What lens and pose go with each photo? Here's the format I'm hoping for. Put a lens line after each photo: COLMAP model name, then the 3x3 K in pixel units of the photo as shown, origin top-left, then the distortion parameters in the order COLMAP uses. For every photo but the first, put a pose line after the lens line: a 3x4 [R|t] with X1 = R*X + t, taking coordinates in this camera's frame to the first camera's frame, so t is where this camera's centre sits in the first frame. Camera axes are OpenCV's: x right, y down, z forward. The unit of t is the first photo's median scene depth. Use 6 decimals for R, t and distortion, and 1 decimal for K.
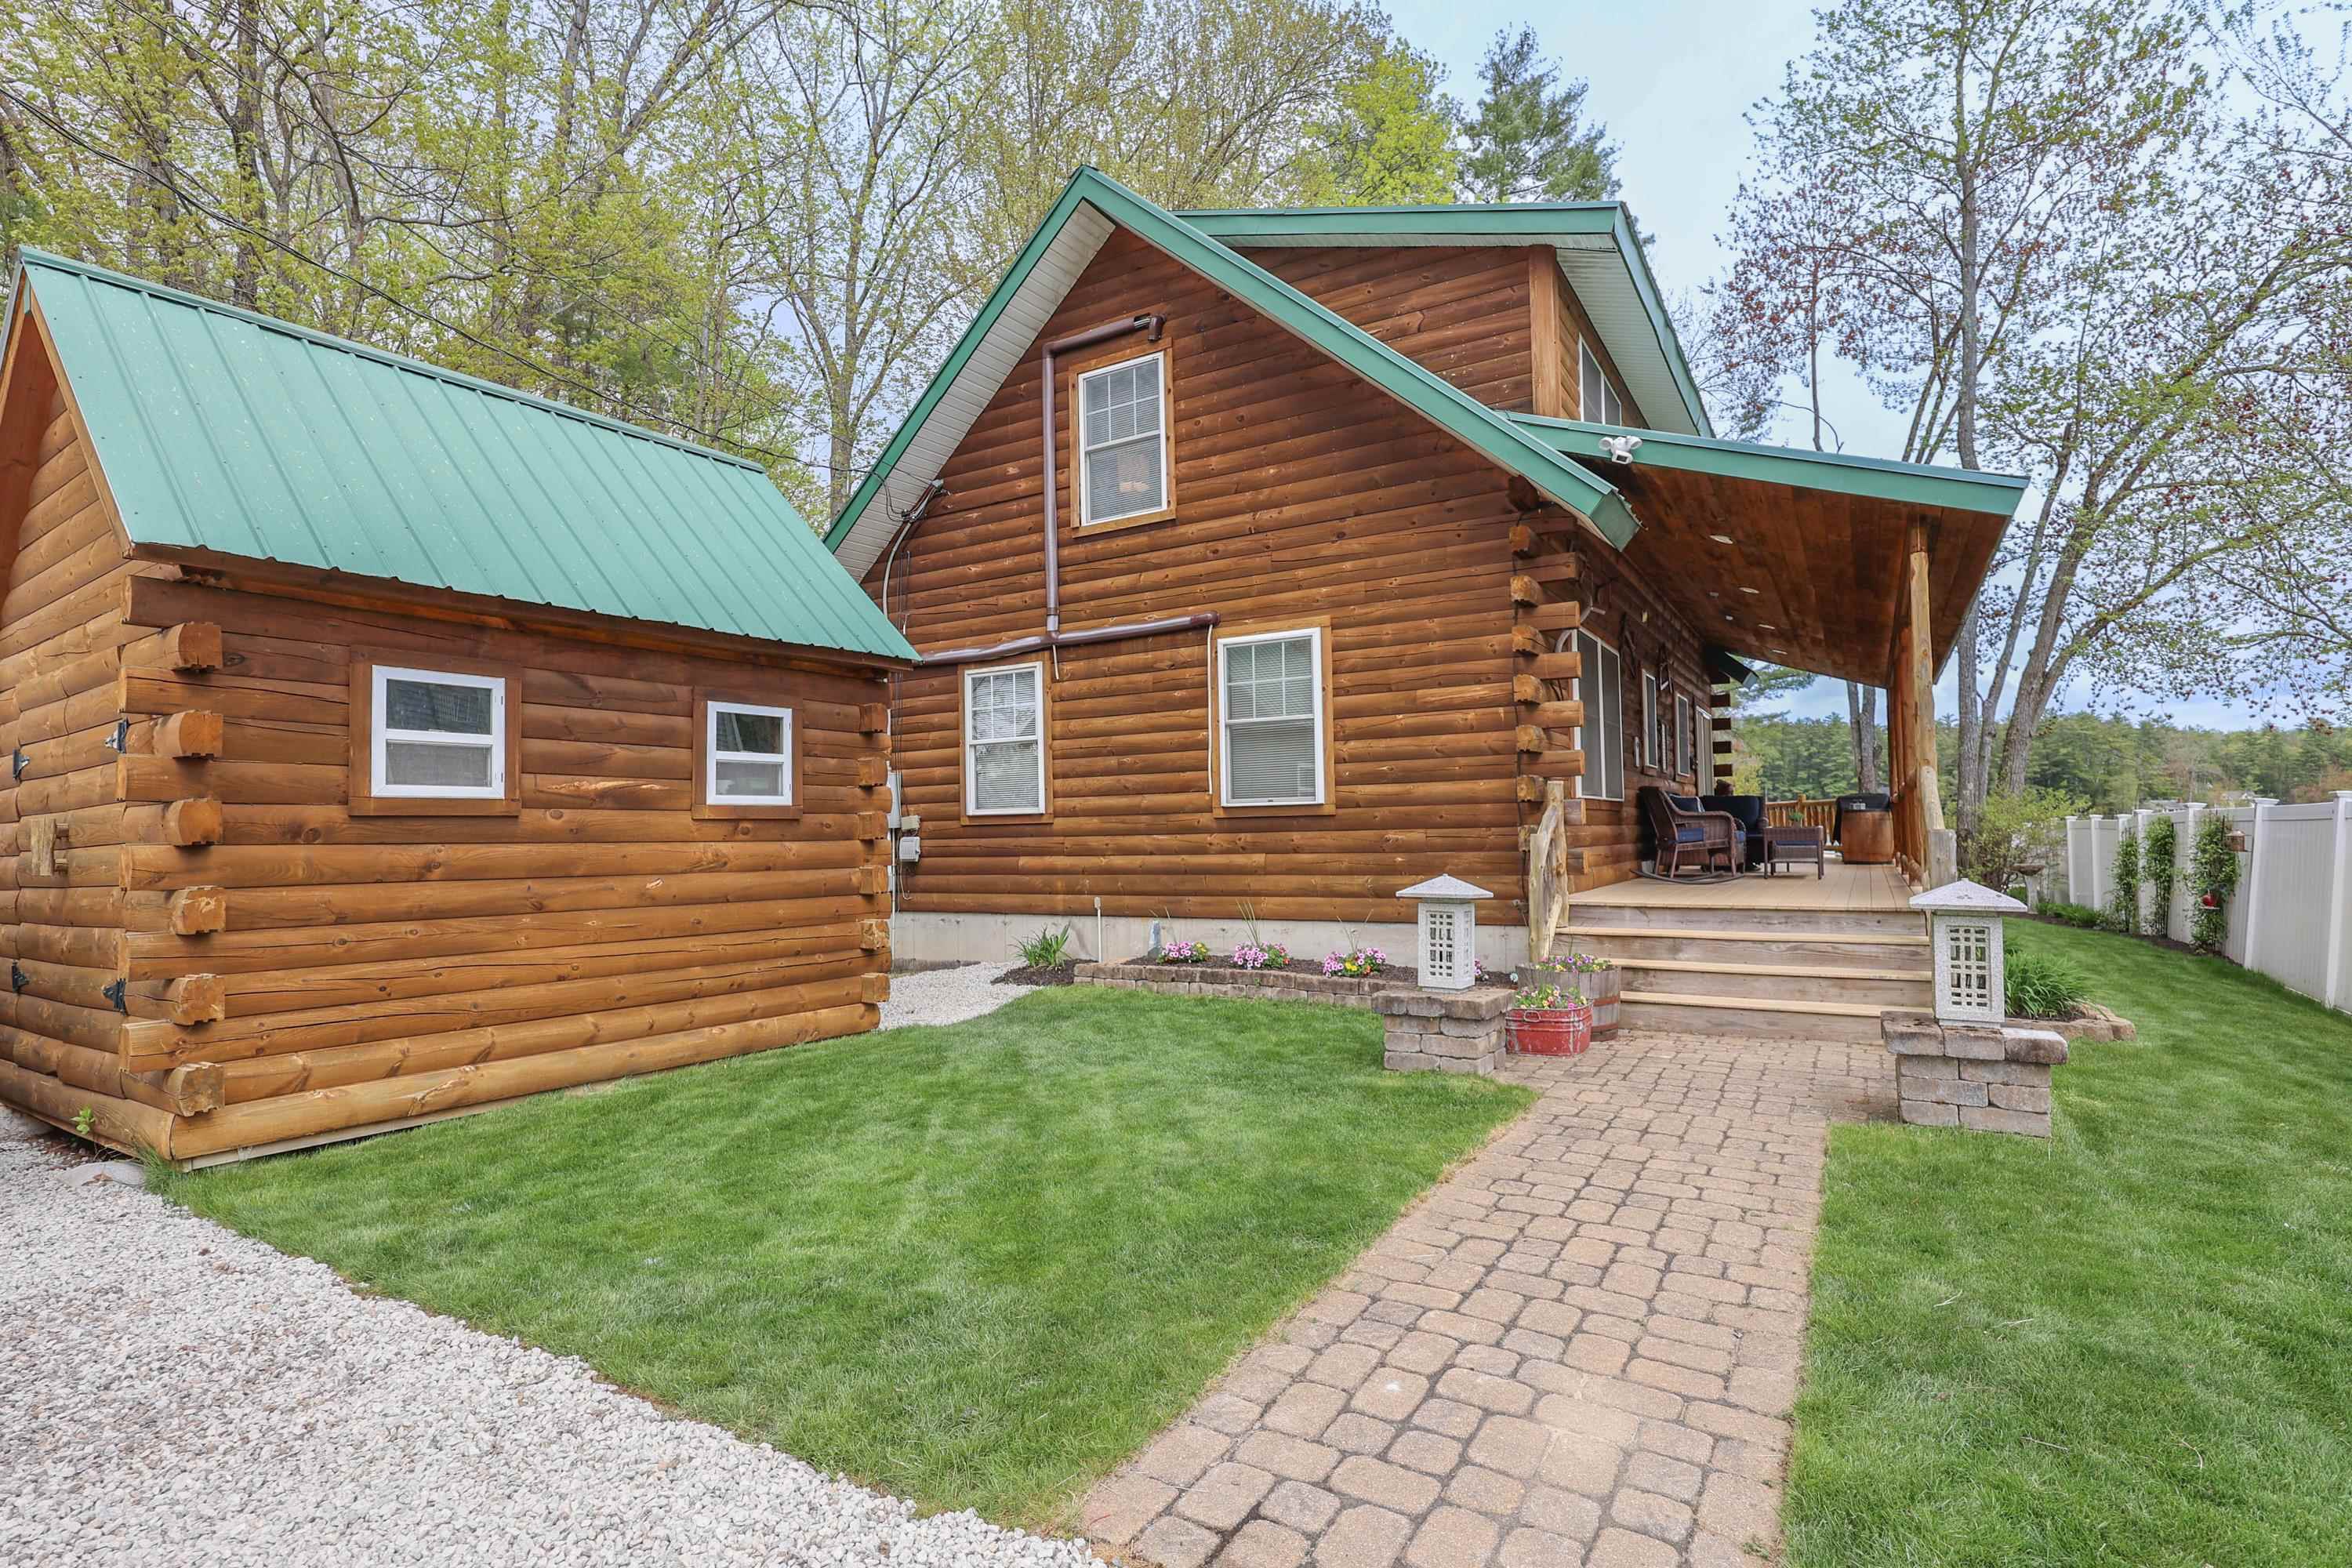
lens RADIAL K [[1134.2, 0, 1176.0], [0, 1134.2, 784.0], [0, 0, 1]] dist [0.000281, 0.000392]
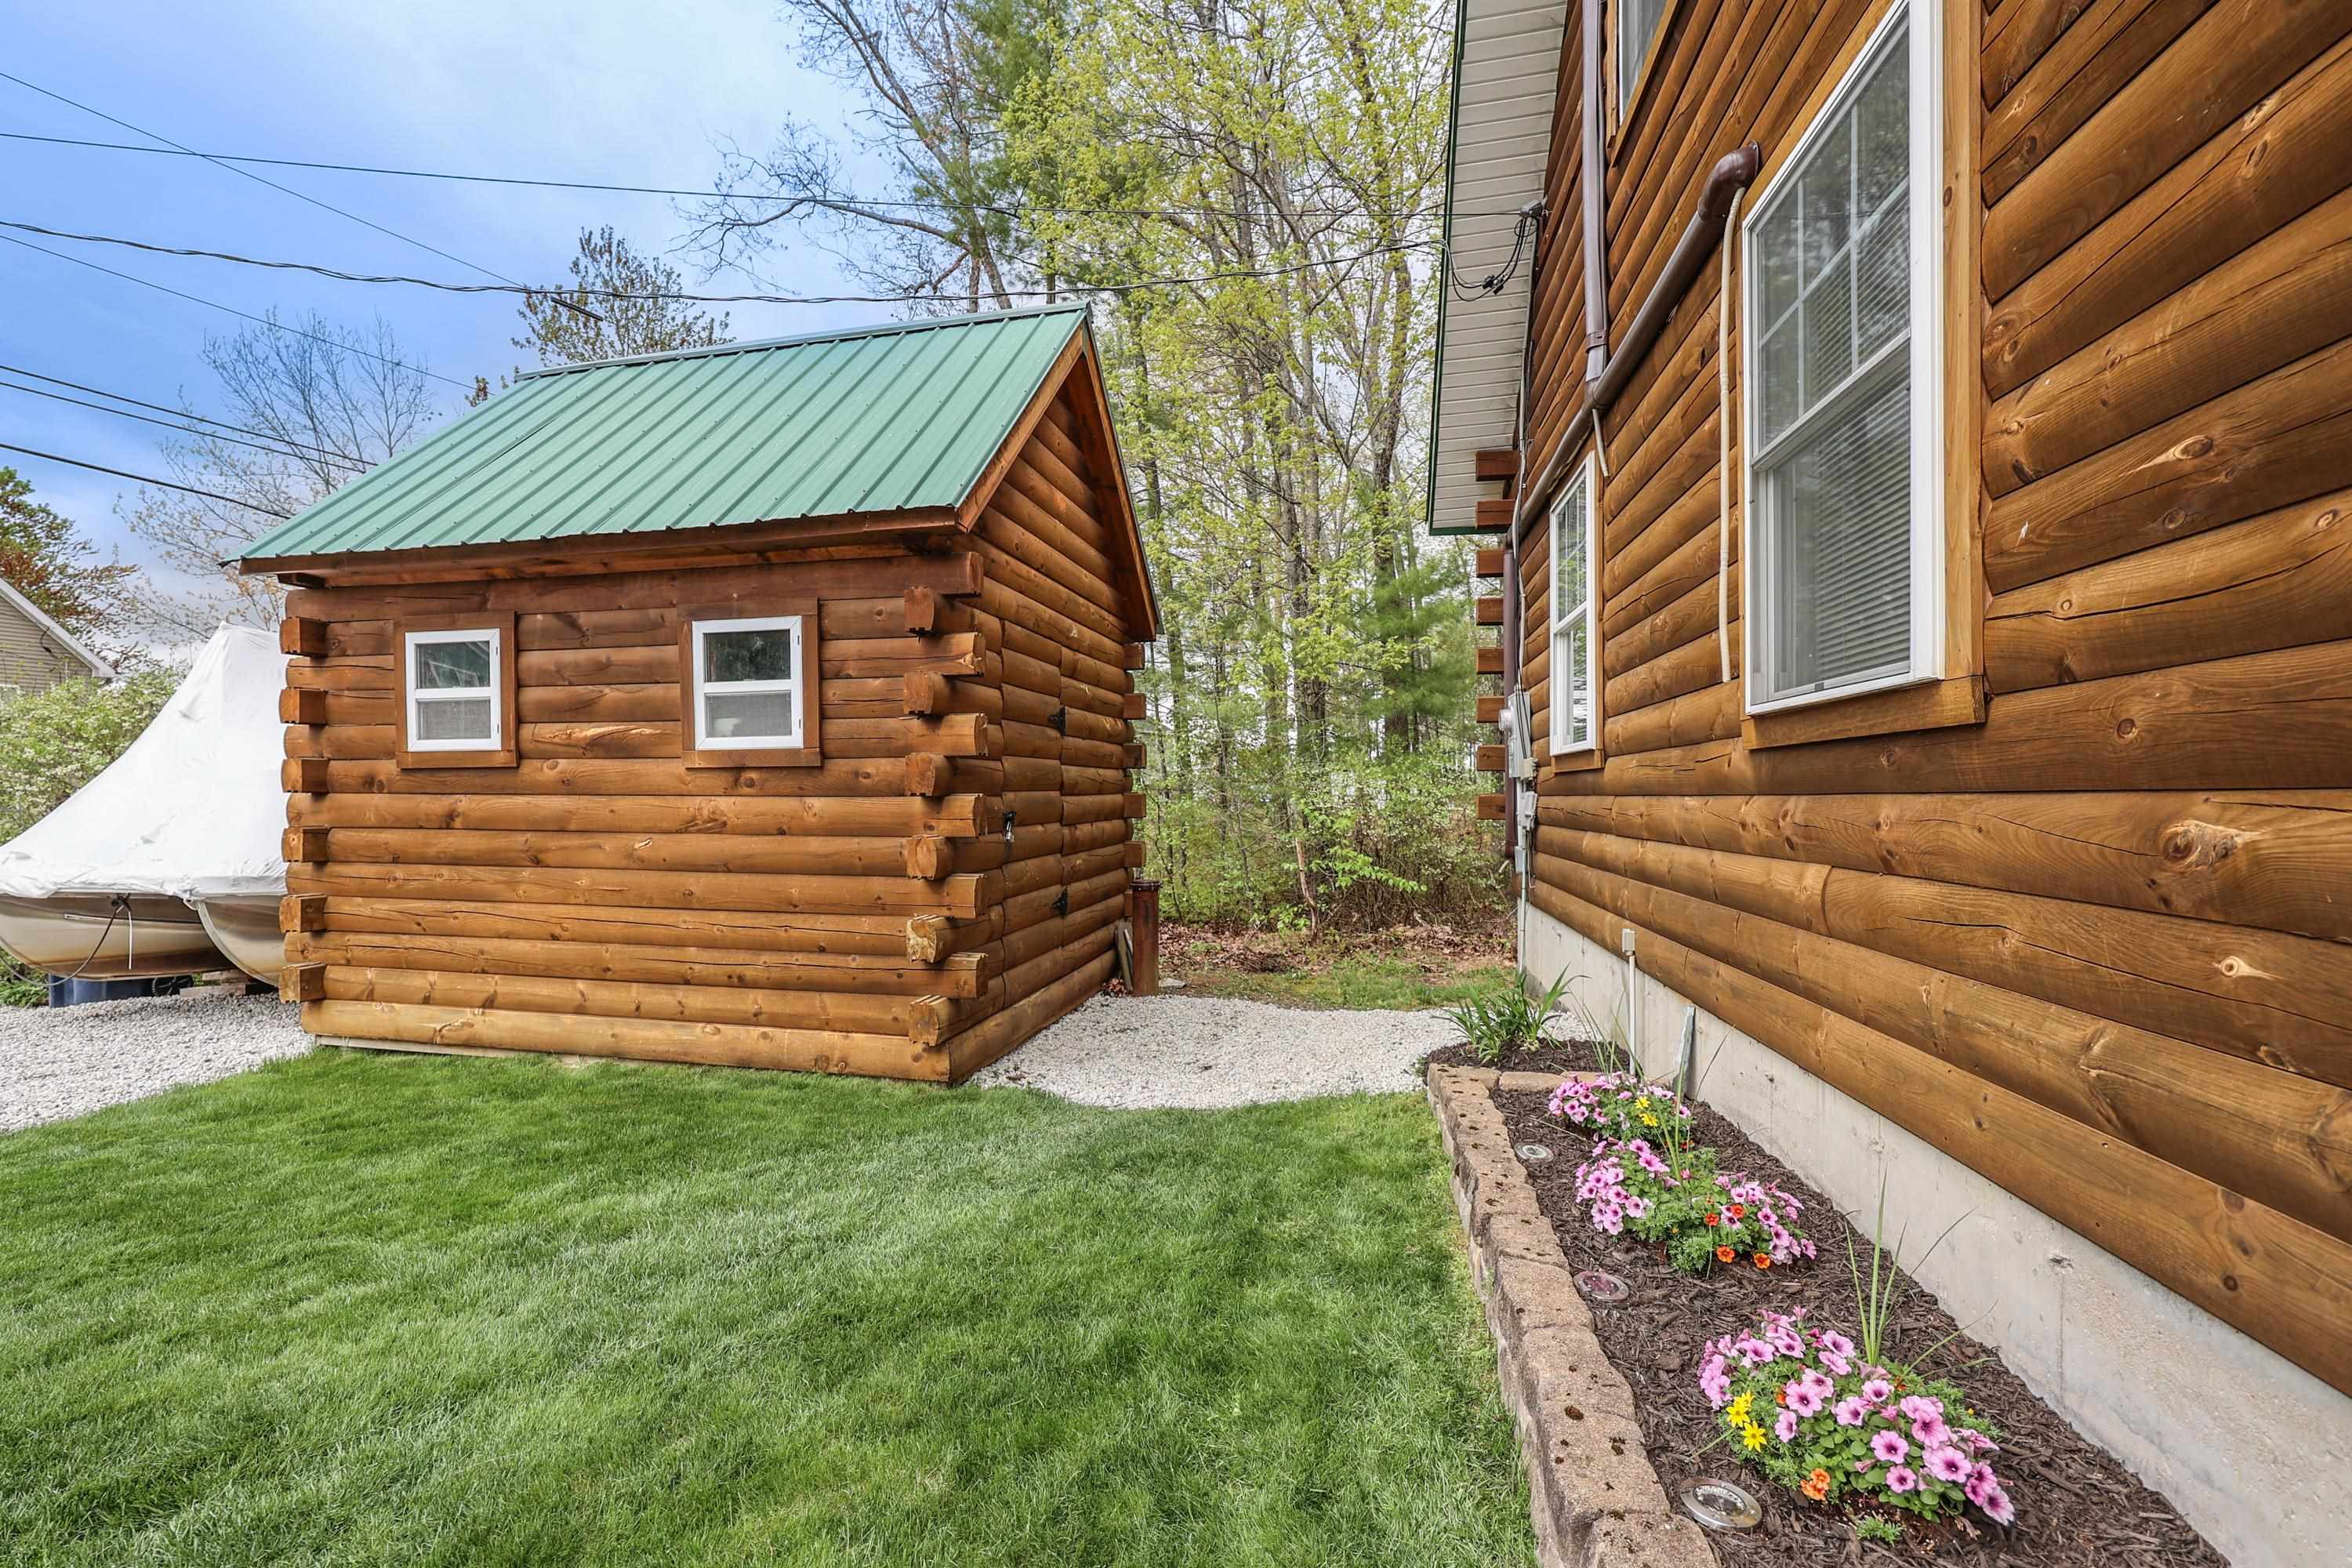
lens RADIAL K [[1003.6, 0, 1180.6], [0, 1003.6, 793.5], [0, 0, 1]] dist [0.002464, -0.000310]
pose [[0.351652, 0.017088, -0.935975, 0.274597], [0.038654, 0.998716, 0.032756, 0.028149], [0.935332, -0.047698, 0.350540, 0.773490]]
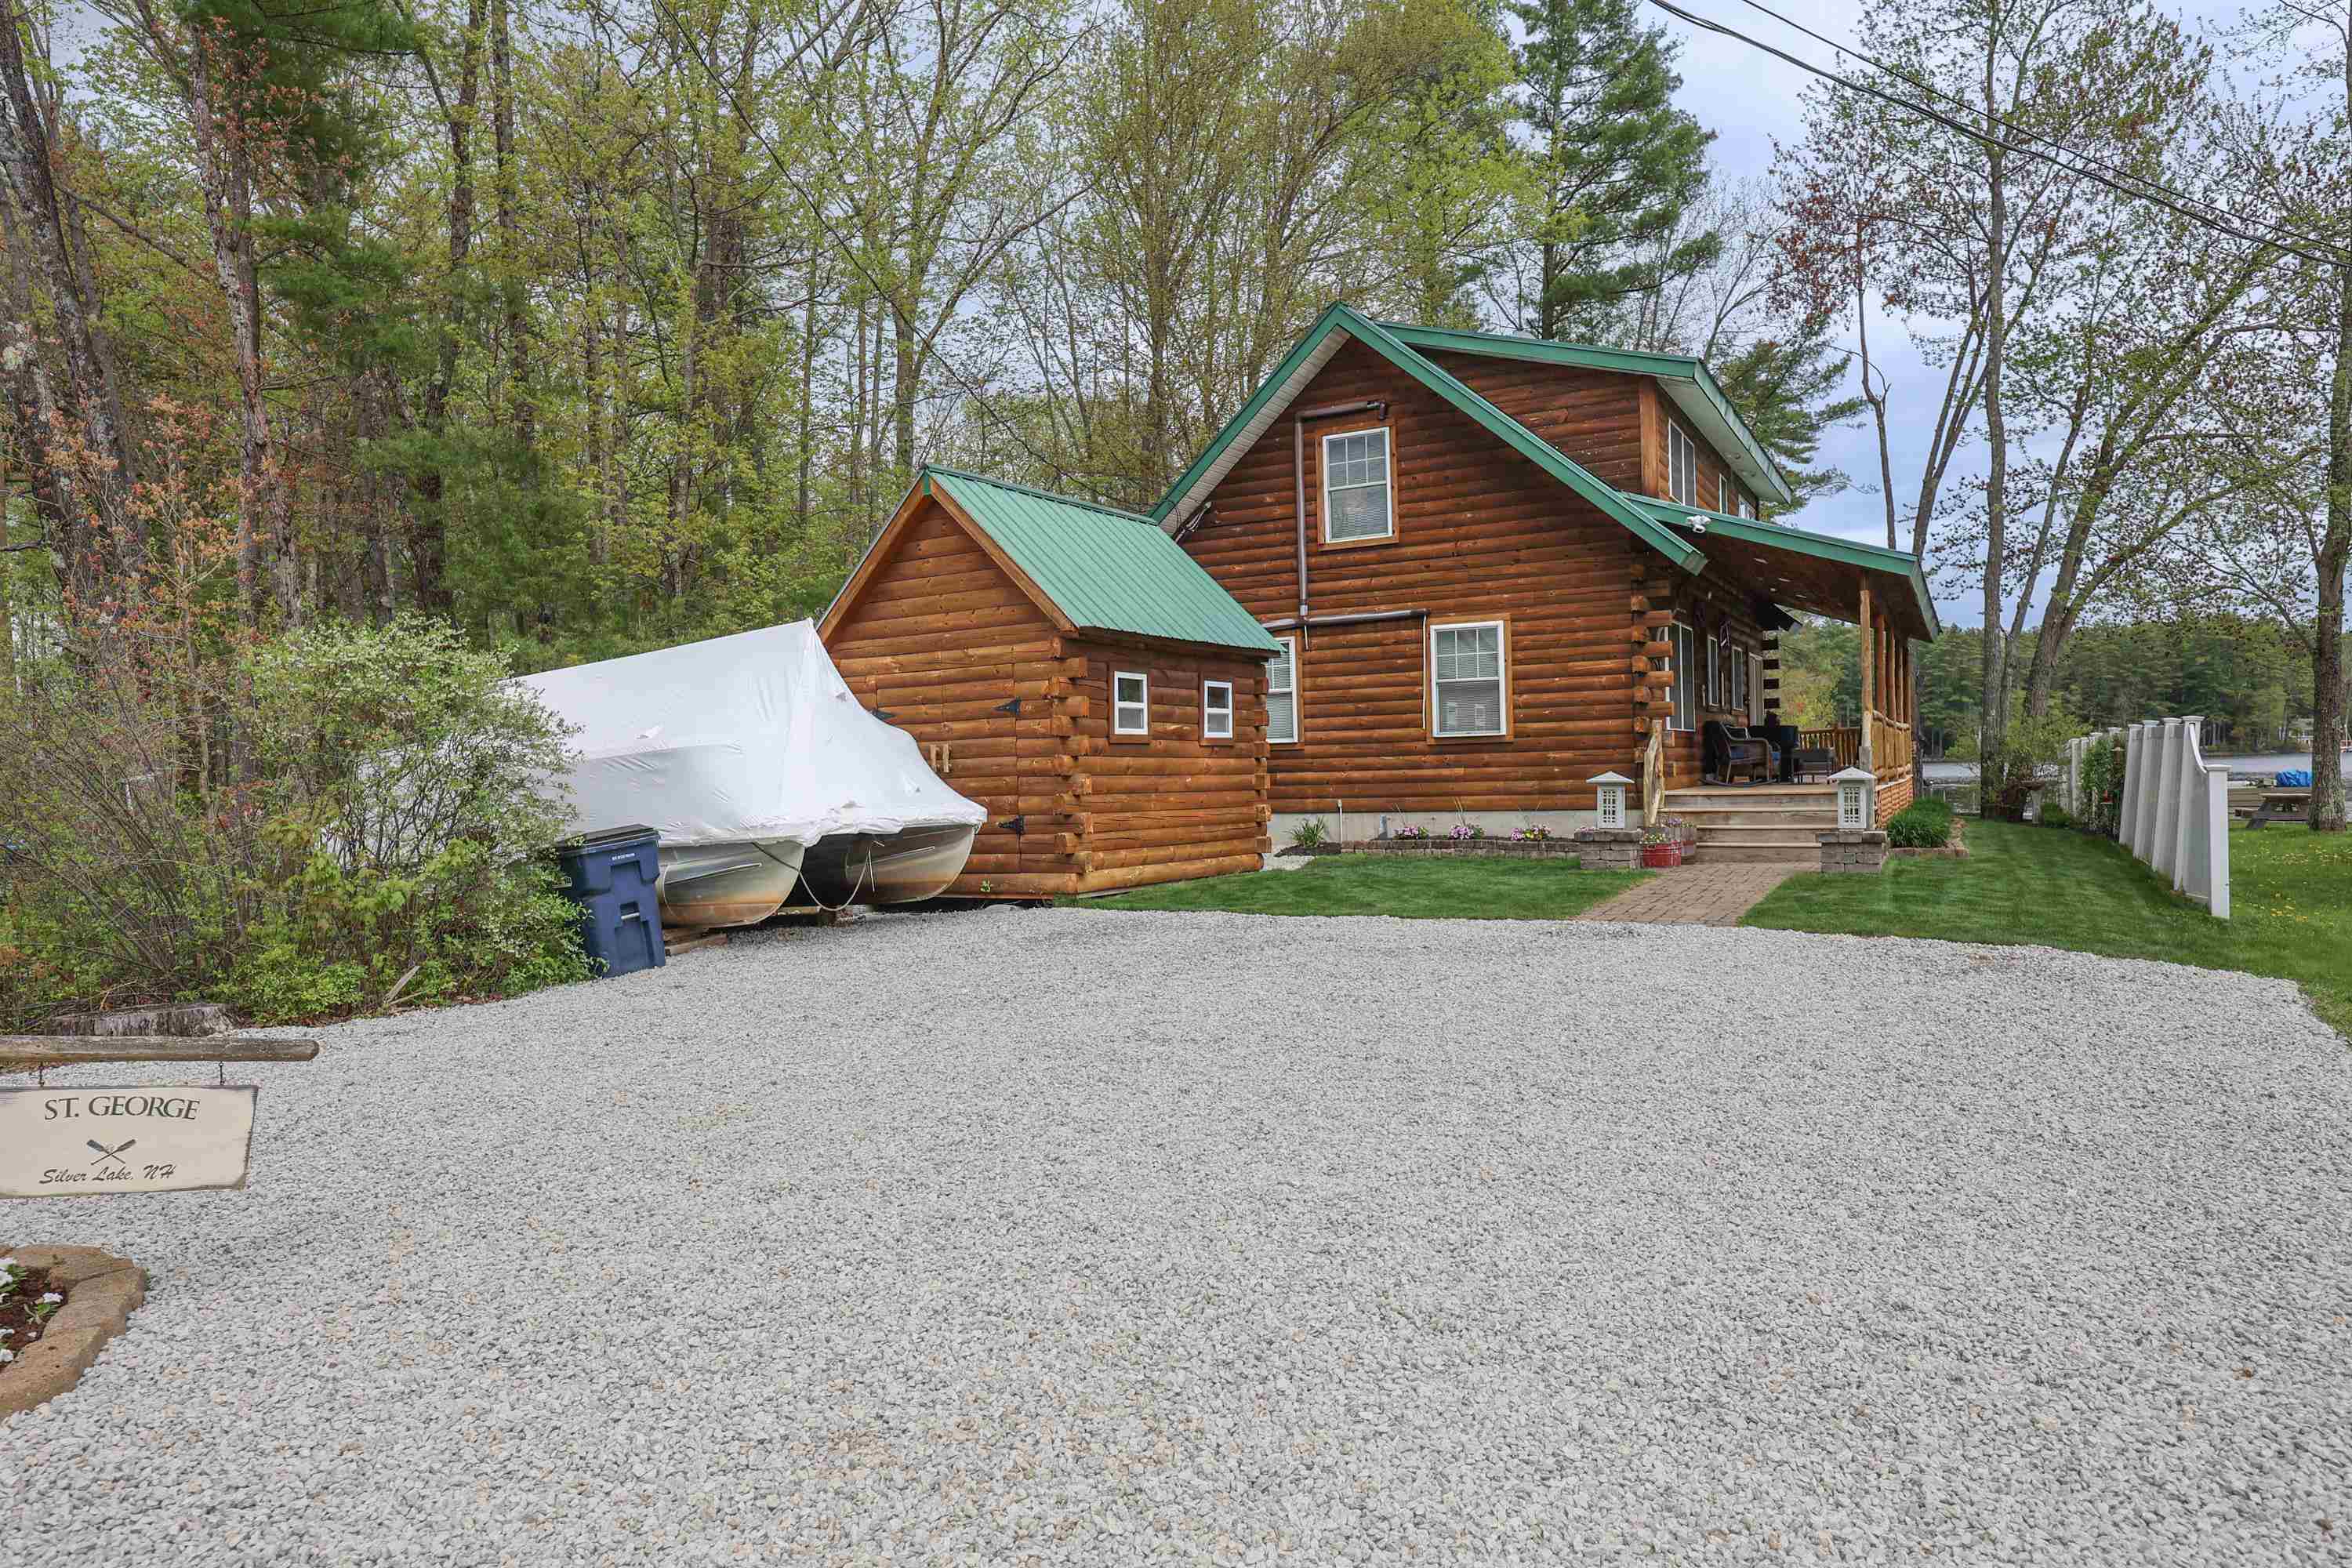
lens RADIAL K [[1433.5, 0, 1170.0], [0, 1433.5, 757.7], [0, 0, 1]] dist [-0.008242, -0.004171]
pose [[0.999292, -0.006679, 0.037014, -0.400493], [0.005401, 0.999390, 0.034498, -0.021218], [-0.037222, -0.034273, 0.998719, -0.937625]]
